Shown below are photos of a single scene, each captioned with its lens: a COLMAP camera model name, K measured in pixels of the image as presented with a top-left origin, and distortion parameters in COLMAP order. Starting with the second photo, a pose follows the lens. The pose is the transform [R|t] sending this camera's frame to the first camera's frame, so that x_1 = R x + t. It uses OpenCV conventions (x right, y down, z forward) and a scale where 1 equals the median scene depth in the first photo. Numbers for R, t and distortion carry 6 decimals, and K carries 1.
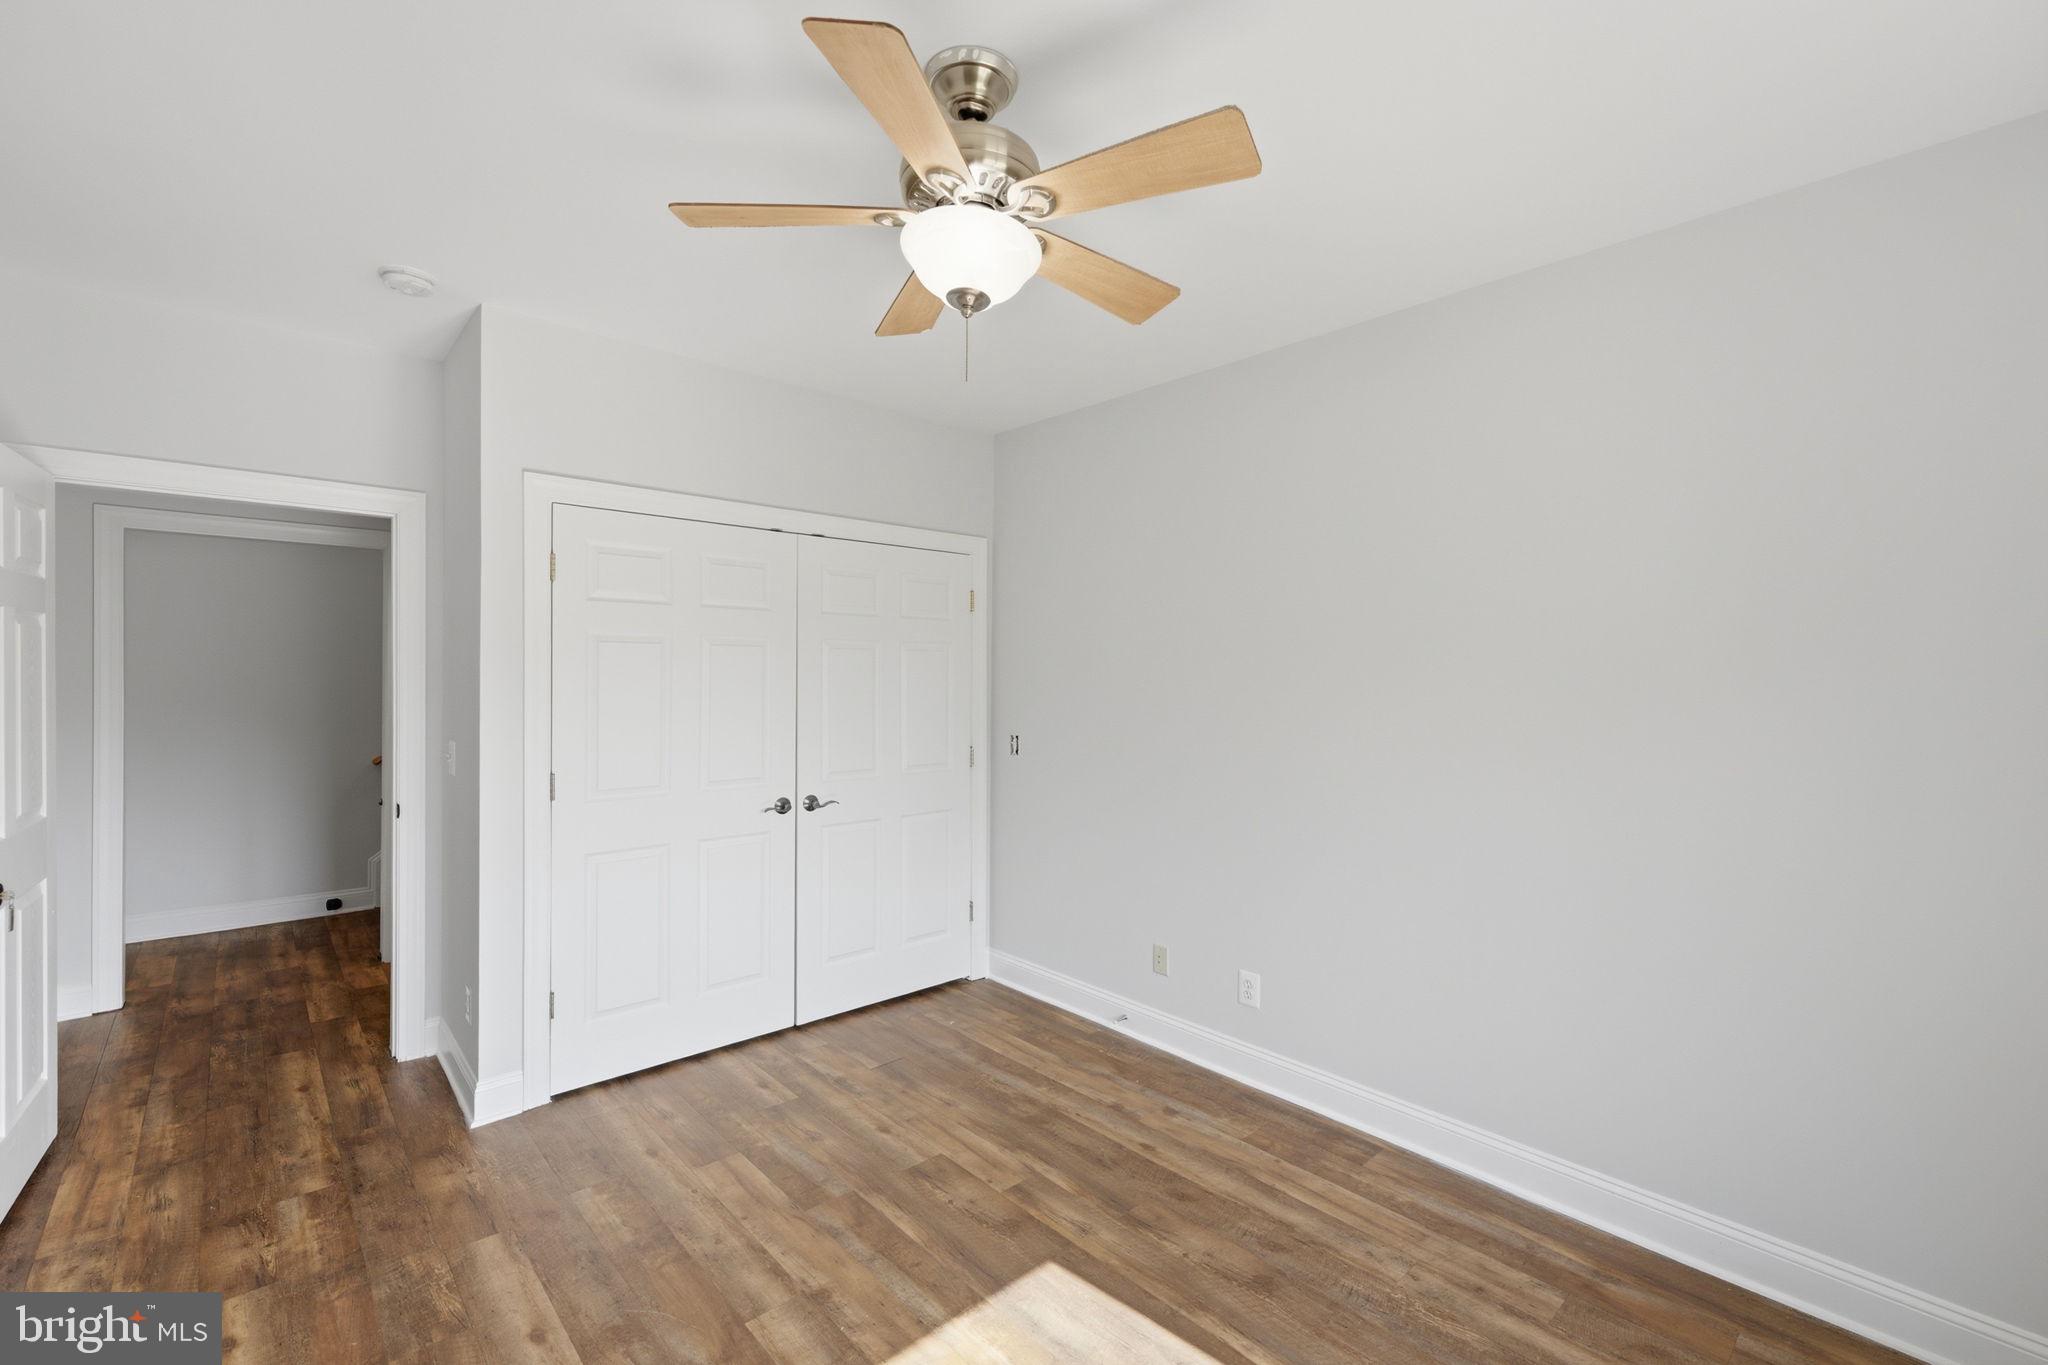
lens RADIAL K [[909.7, 0, 1024.0], [0, 909.7, 682.5], [0, 0, 1]] dist [-0.045334, -0.000059]
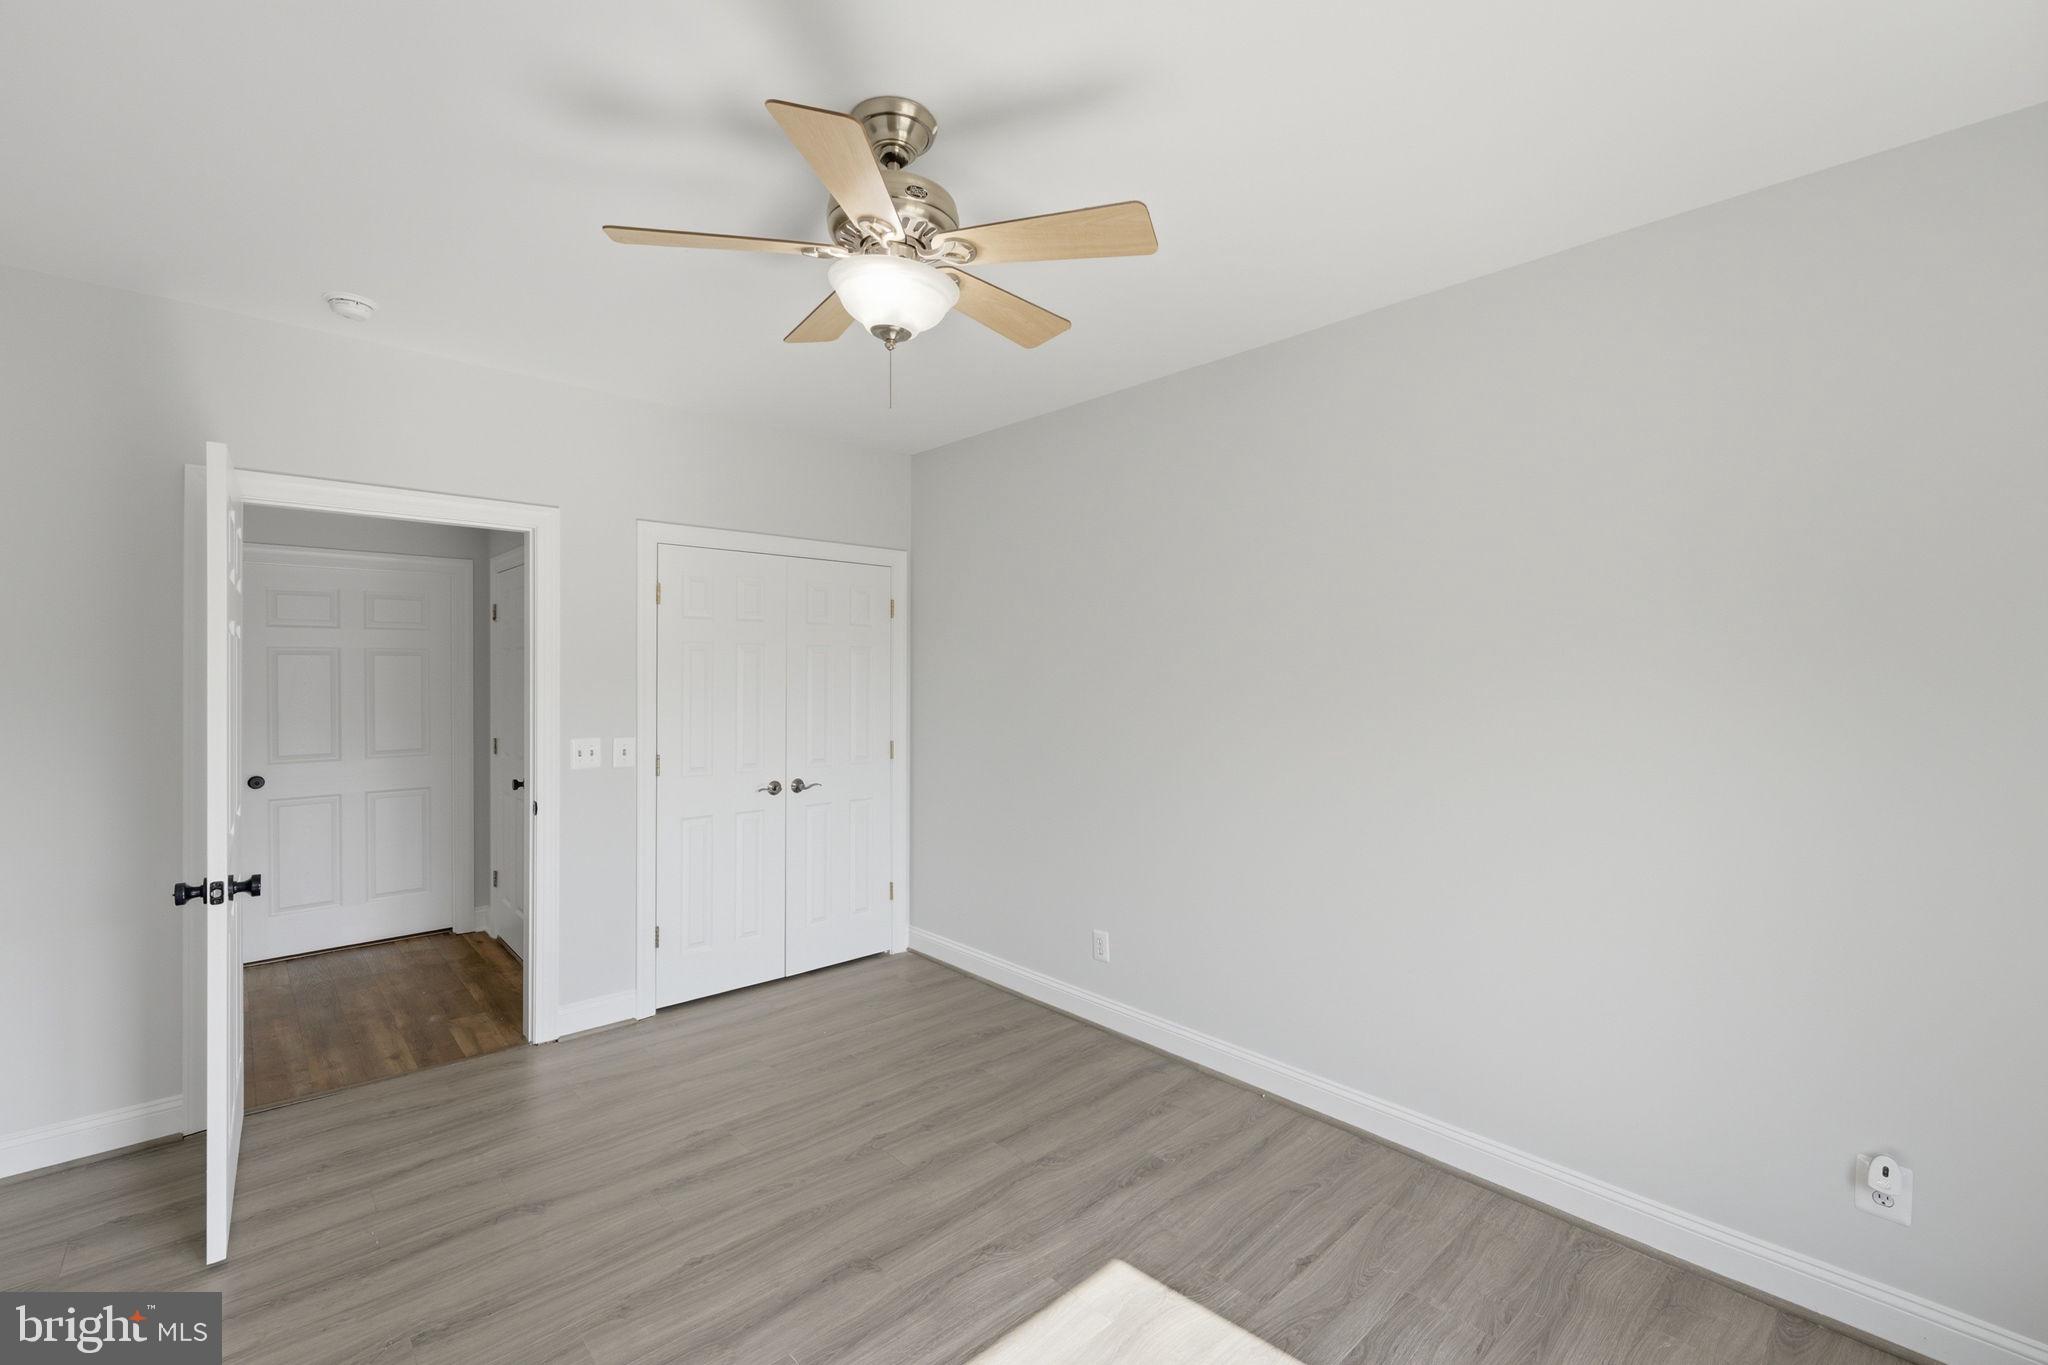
lens RADIAL K [[1005.4, 0, 1024.0], [0, 1005.4, 682.5], [0, 0, 1]] dist [-0.000716, 0.000010]
pose [[0.983348, -0.000315, 0.181732, -0.126638], [0.000034, 0.999999, 0.001546, -0.001925], [-0.181733, -0.001514, 0.983347, -0.233771]]
